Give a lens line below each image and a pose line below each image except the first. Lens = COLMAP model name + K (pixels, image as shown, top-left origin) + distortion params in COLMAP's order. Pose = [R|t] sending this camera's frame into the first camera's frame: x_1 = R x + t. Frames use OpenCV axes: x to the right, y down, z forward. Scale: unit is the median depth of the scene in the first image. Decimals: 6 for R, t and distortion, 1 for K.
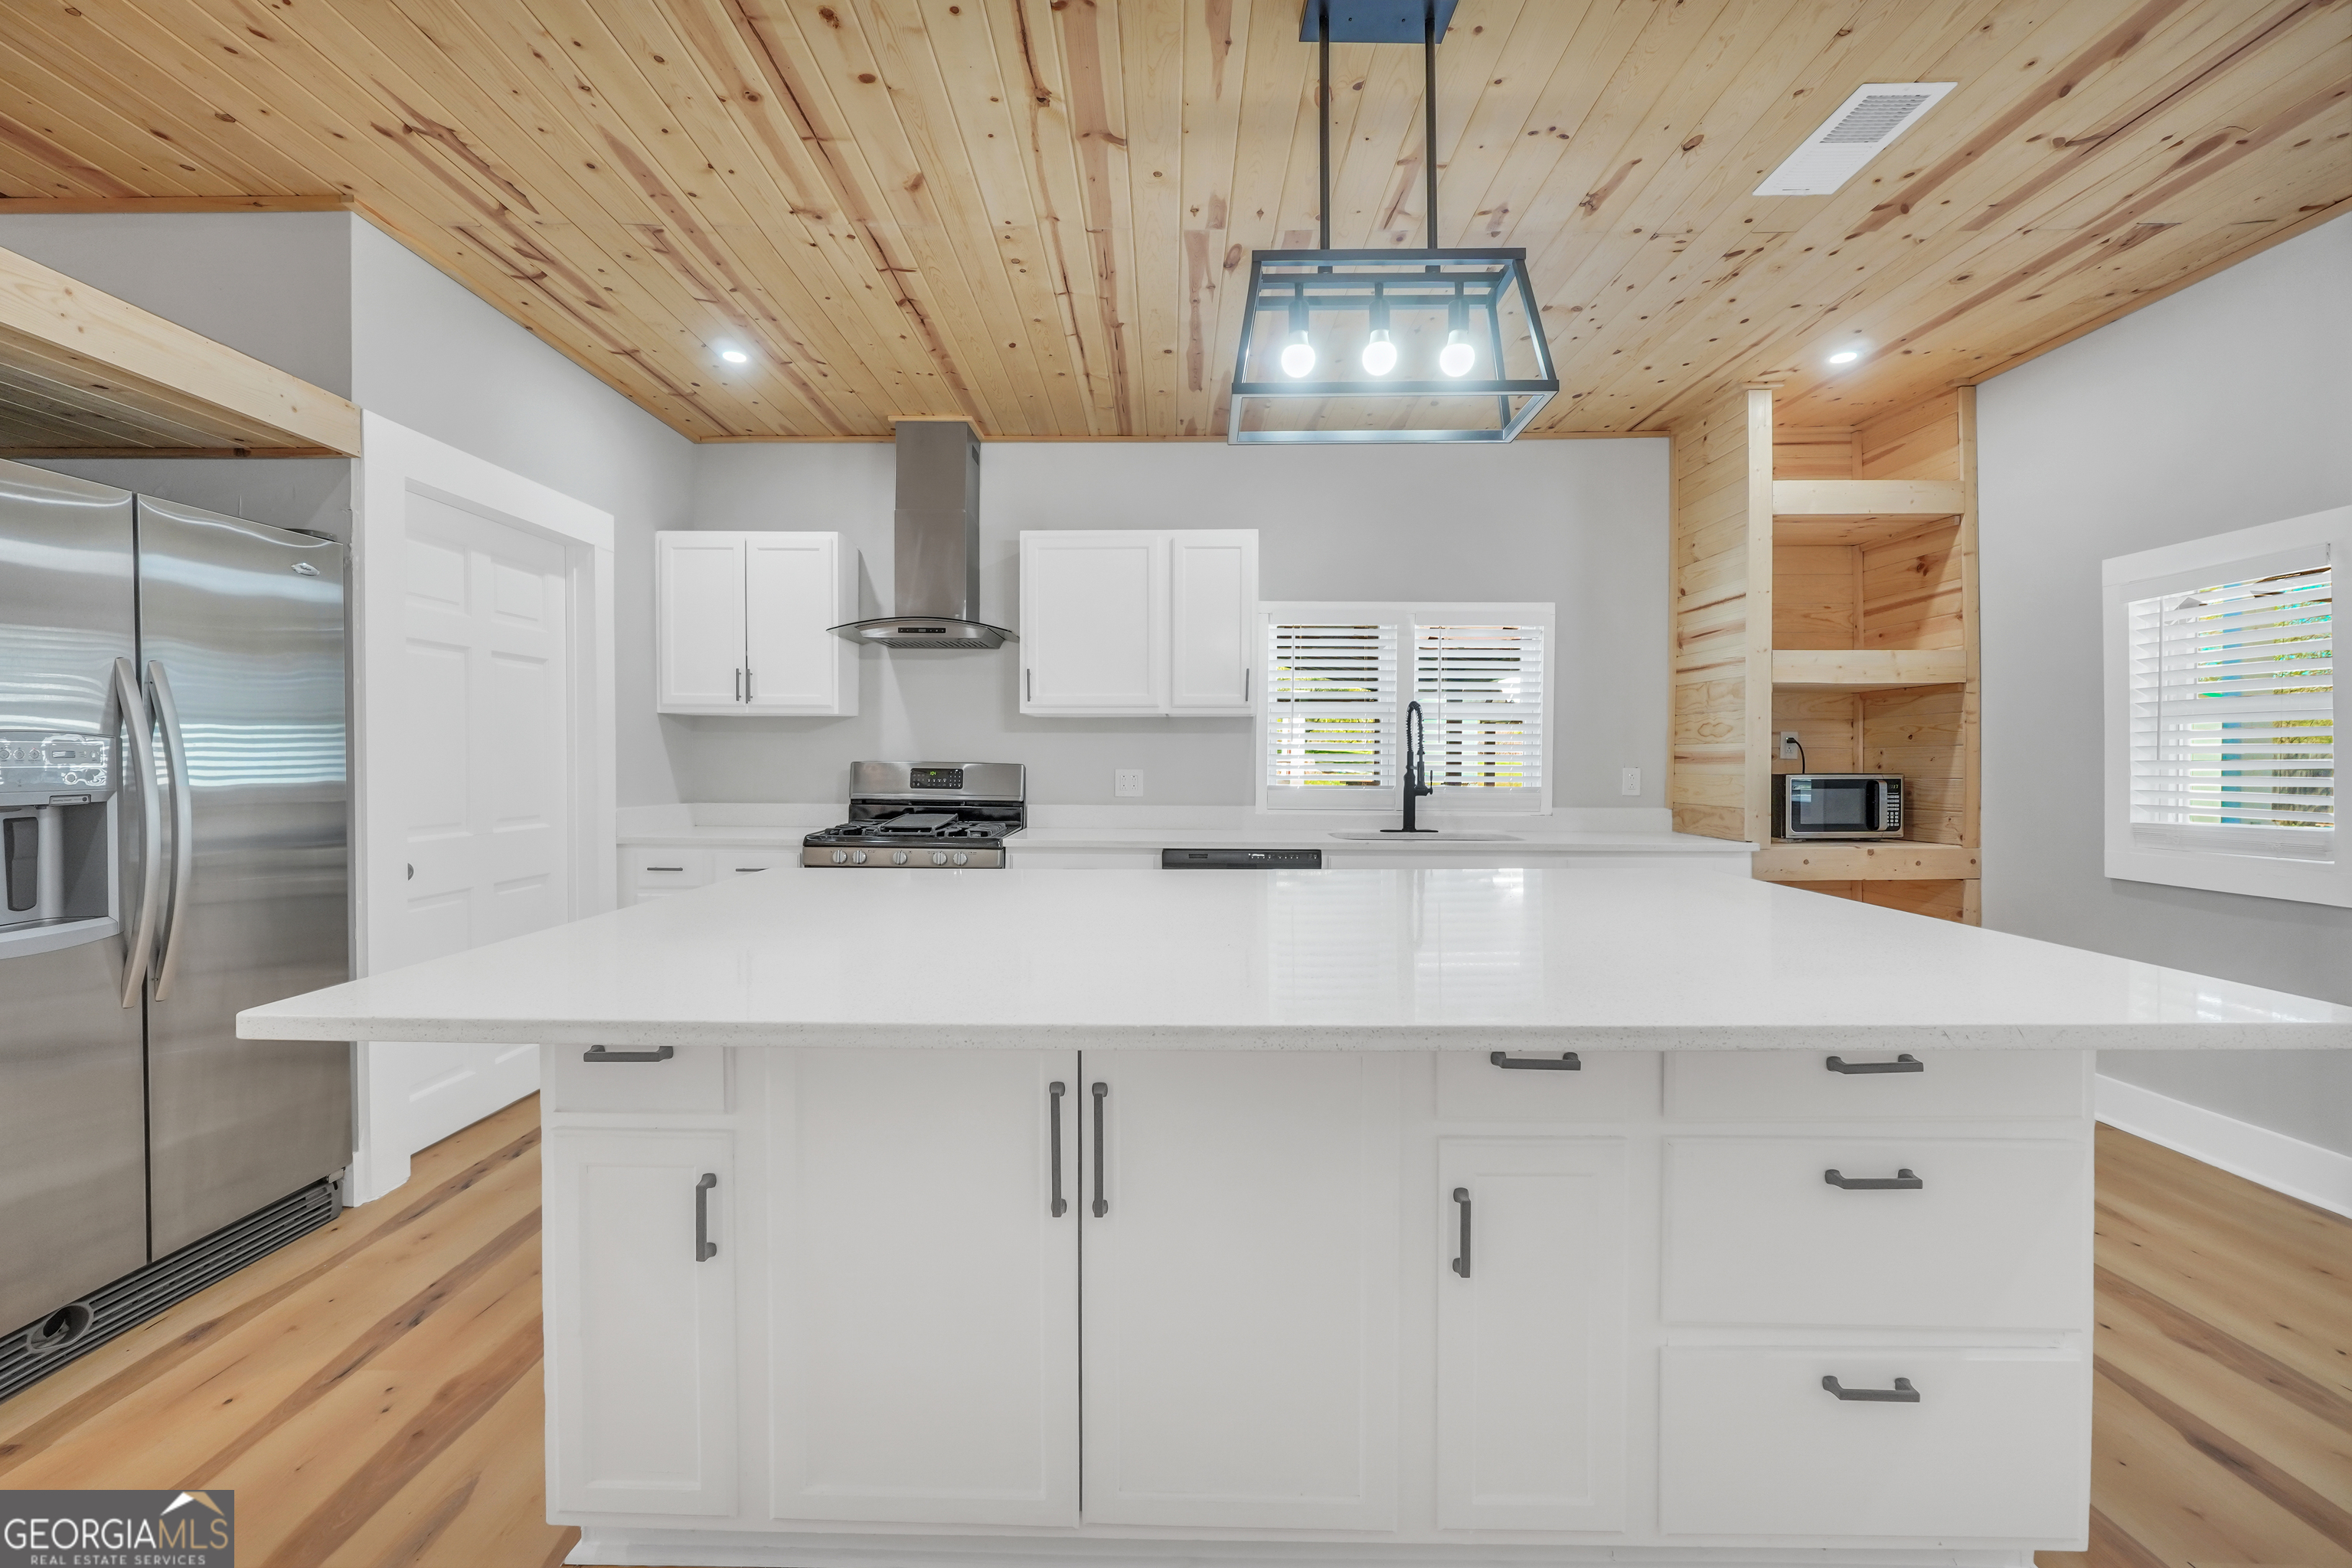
lens RADIAL K [[1003.3, 0, 1149.9], [0, 1003.3, 782.0], [0, 0, 1]] dist [-0.011769, 0.000104]
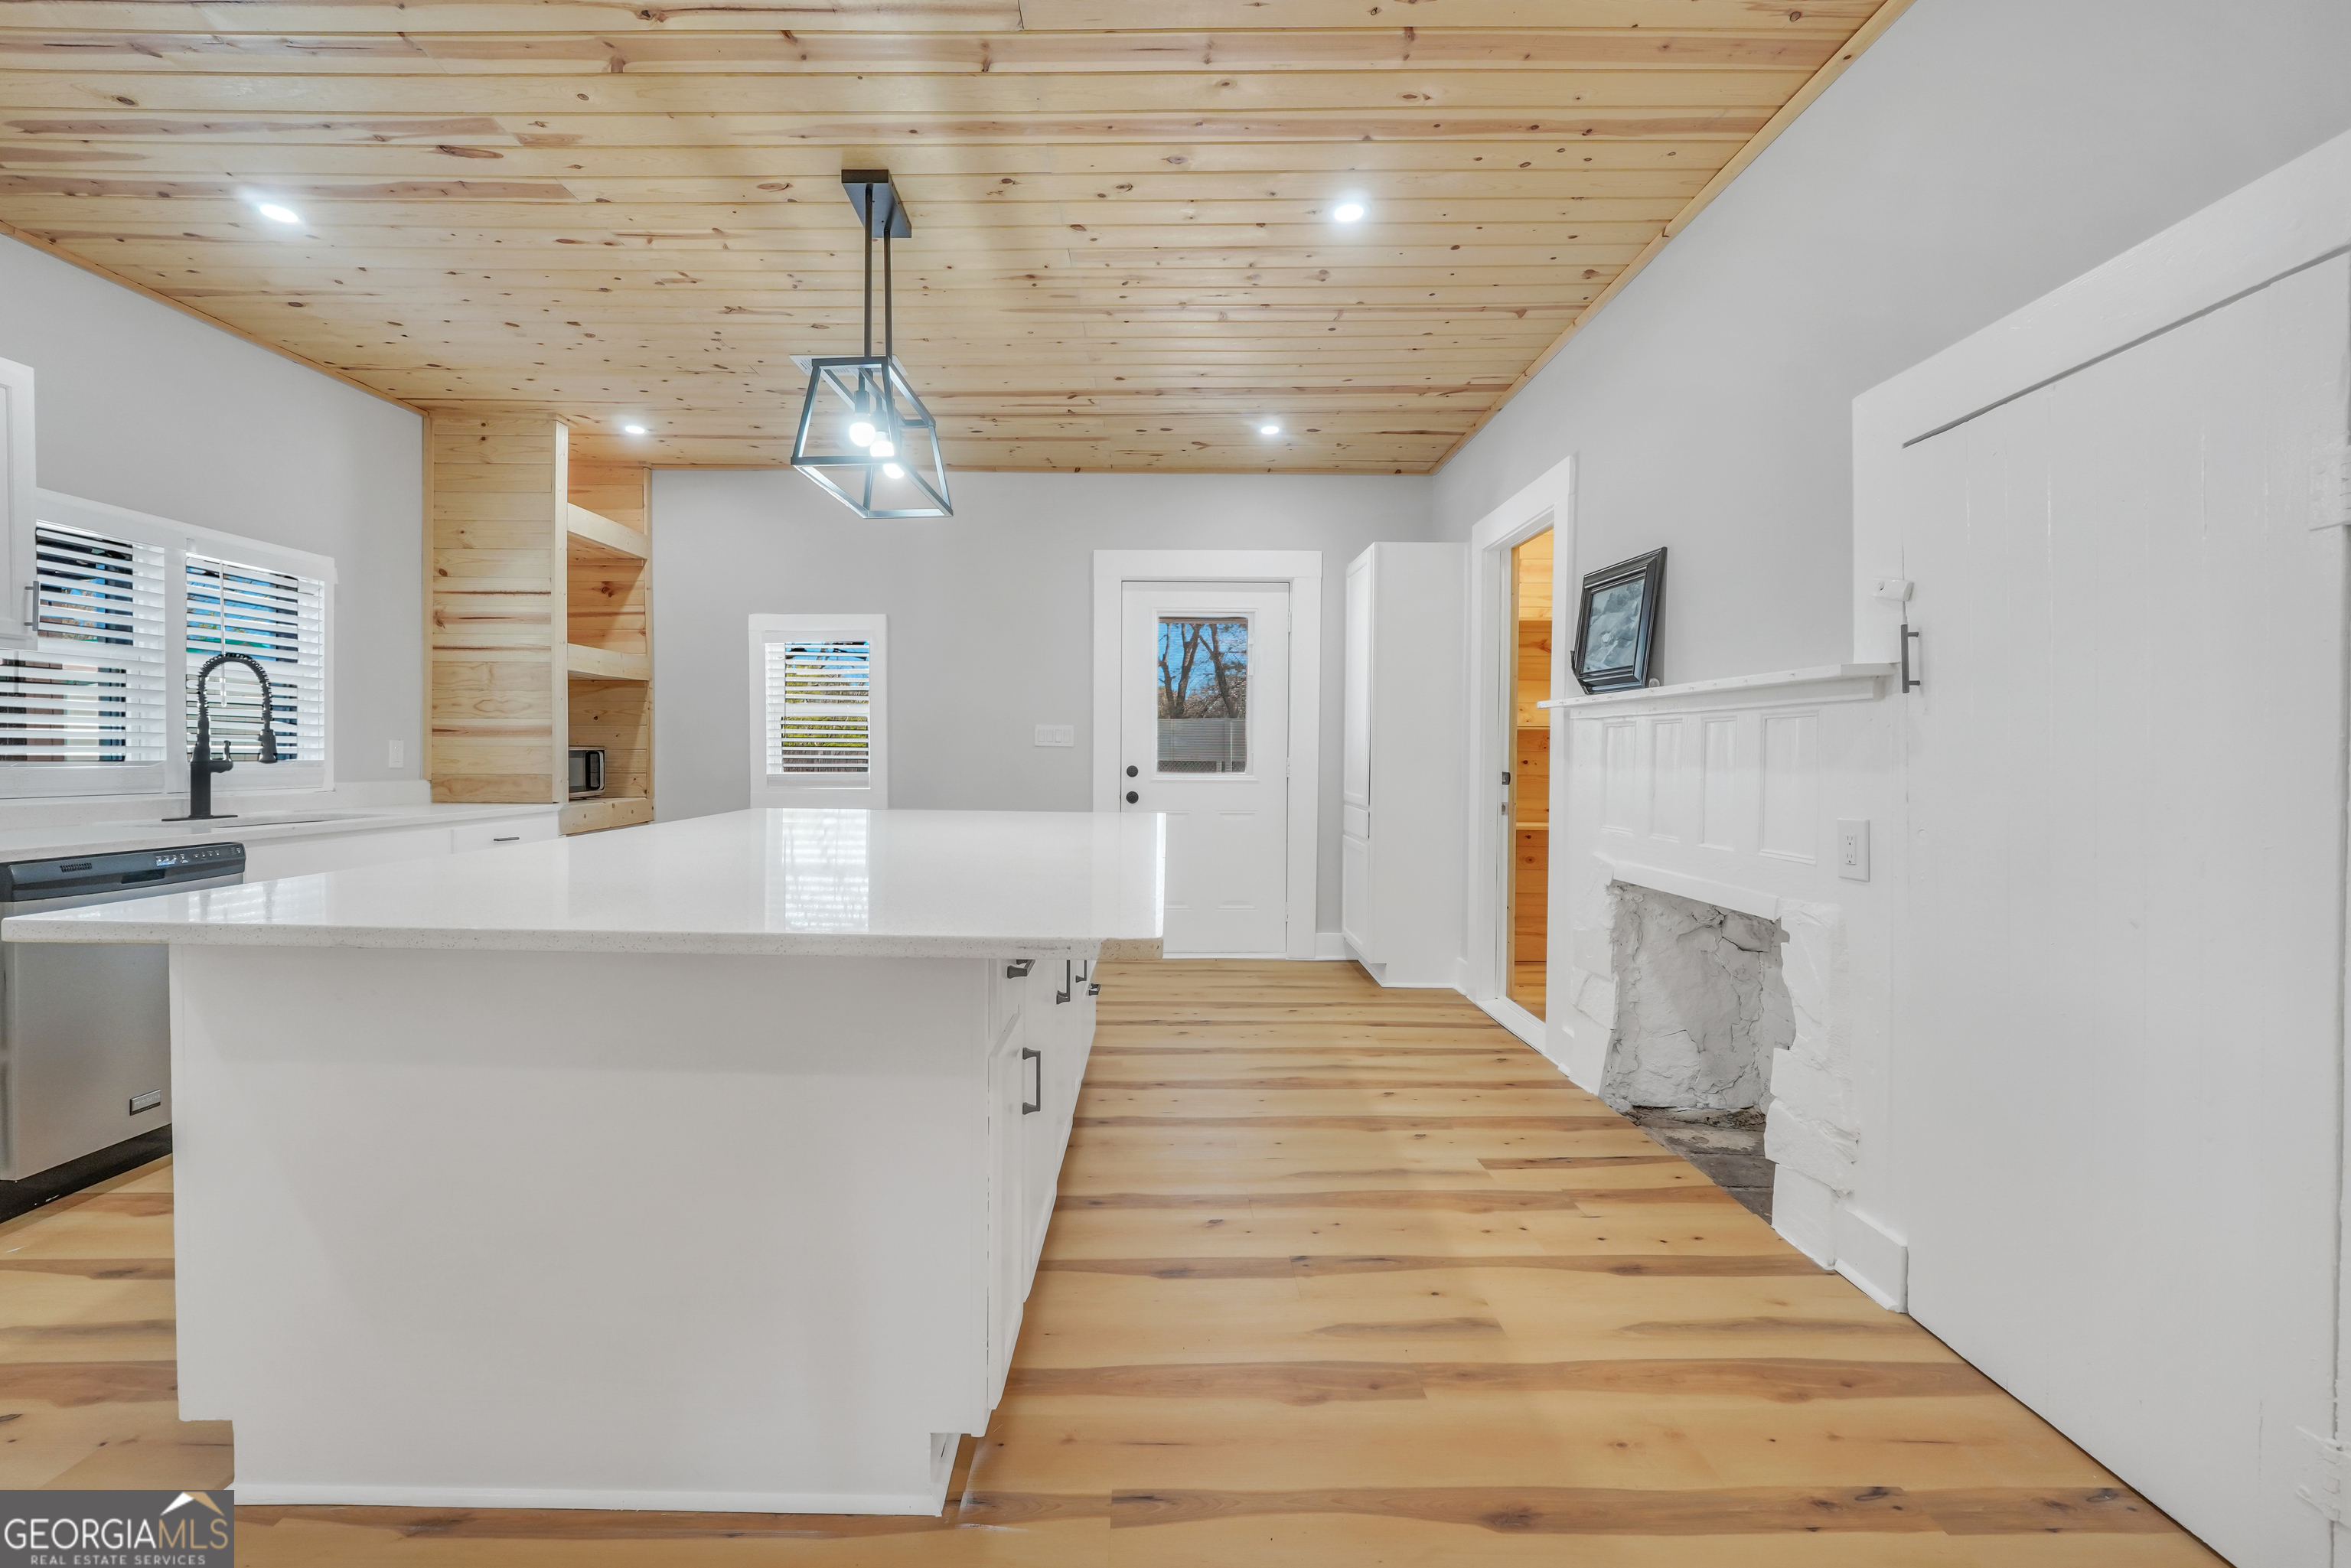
lens RADIAL K [[1007.7, 0, 1169.5], [0, 1007.7, 783.4], [0, 0, 1]] dist [0.001389, 0.000893]
pose [[-0.018867, -0.032203, 0.999303, -0.607545], [0.019162, 0.999286, 0.032564, 0.012102], [-0.999638, 0.019763, -0.018237, 0.292721]]
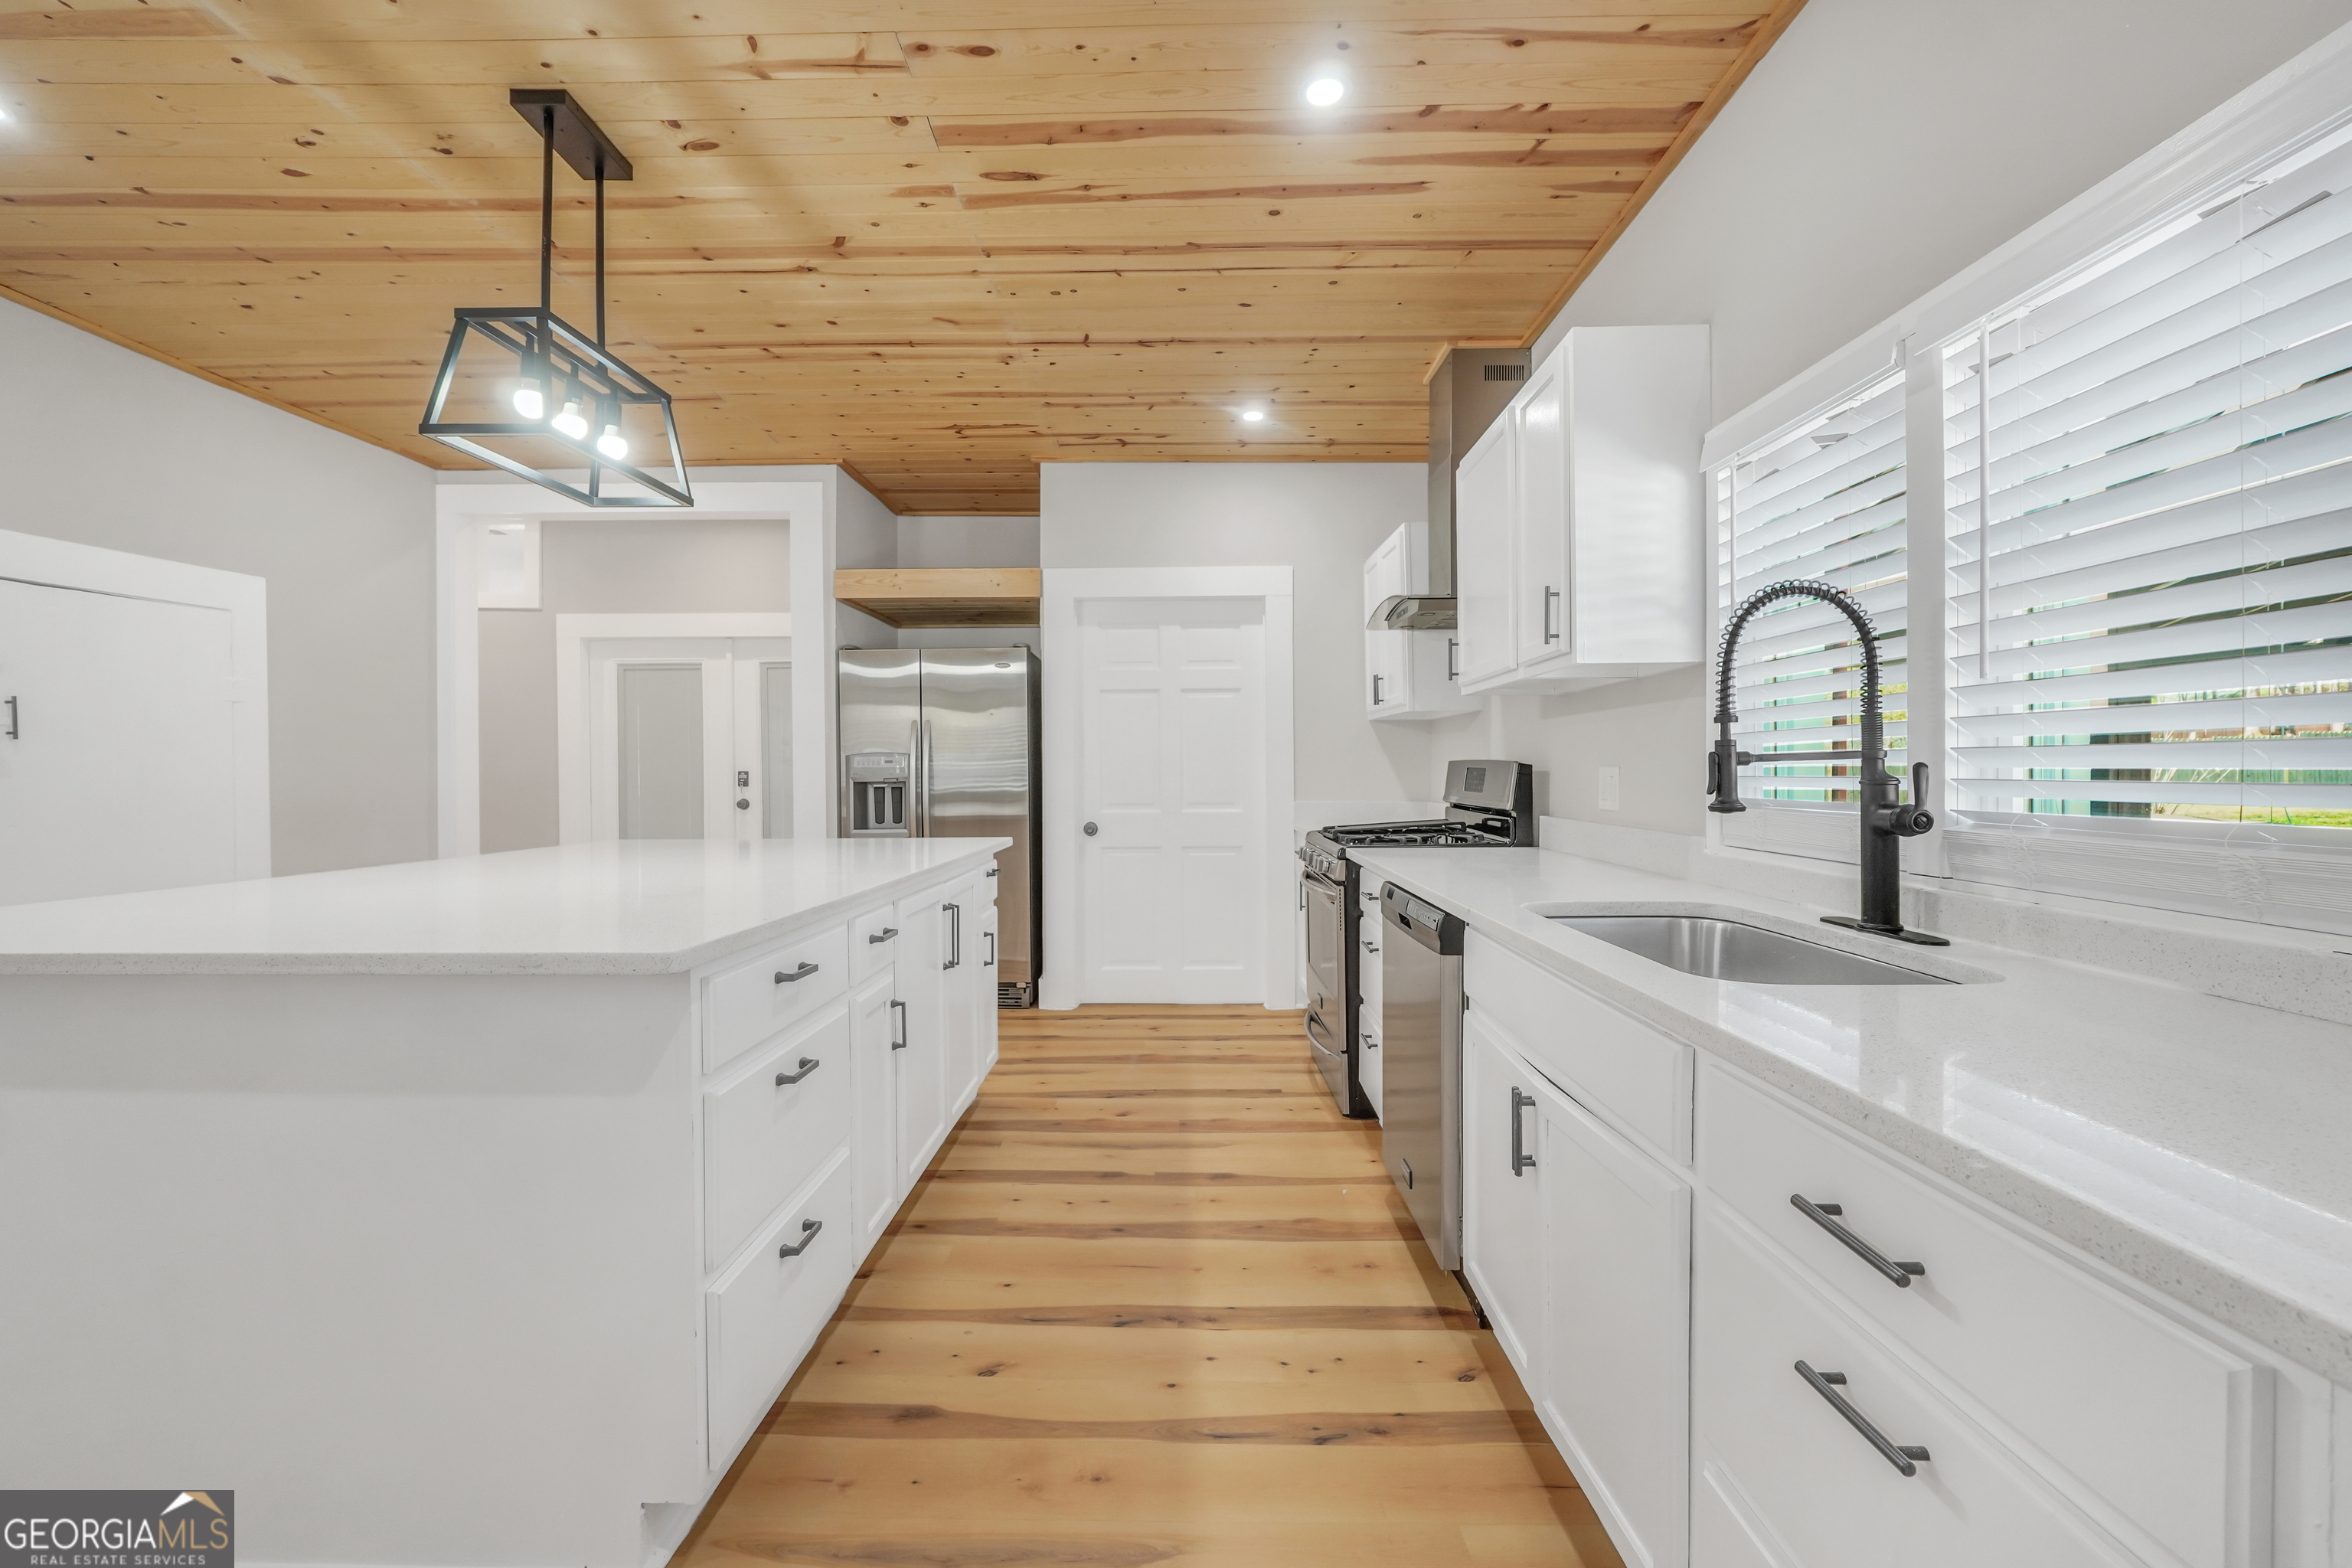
lens RADIAL K [[1008.2, 0, 1170.0], [0, 1008.2, 783.4], [0, 0, 1]] dist [0.001389, 0.000893]
pose [[-0.006183, 0.007301, -0.999954, 0.701460], [-0.022451, 0.999720, 0.007438, -0.001645], [0.999729, 0.022495, -0.006018, 0.835283]]
